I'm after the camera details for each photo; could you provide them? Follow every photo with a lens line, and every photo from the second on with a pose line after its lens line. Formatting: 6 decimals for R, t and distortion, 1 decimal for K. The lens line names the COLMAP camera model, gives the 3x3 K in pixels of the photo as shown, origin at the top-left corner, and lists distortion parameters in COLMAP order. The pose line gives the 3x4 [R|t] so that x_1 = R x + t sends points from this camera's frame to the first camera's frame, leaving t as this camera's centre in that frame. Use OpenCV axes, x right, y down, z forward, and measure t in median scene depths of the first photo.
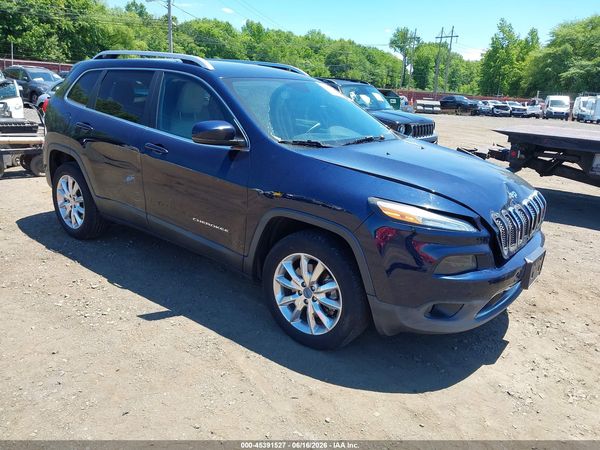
lens RADIAL K [[493.0, 0, 300.0], [0, 493.0, 225.0], [0, 0, 1]] dist [0.013440, 0.000142]
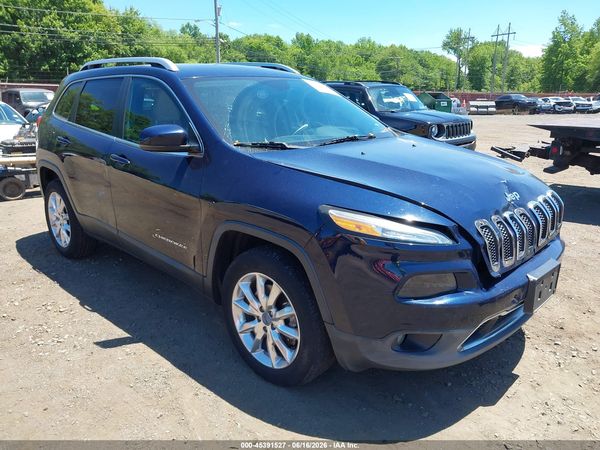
lens RADIAL K [[493.0, 0, 300.0], [0, 493.0, 225.0], [0, 0, 1]] dist [0.013440, 0.000142]
pose [[0.992710, -0.027582, -0.117325, 0.147899], [0.025198, 0.999446, -0.021755, -0.004206], [0.117860, 0.018641, 0.992855, 0.125533]]
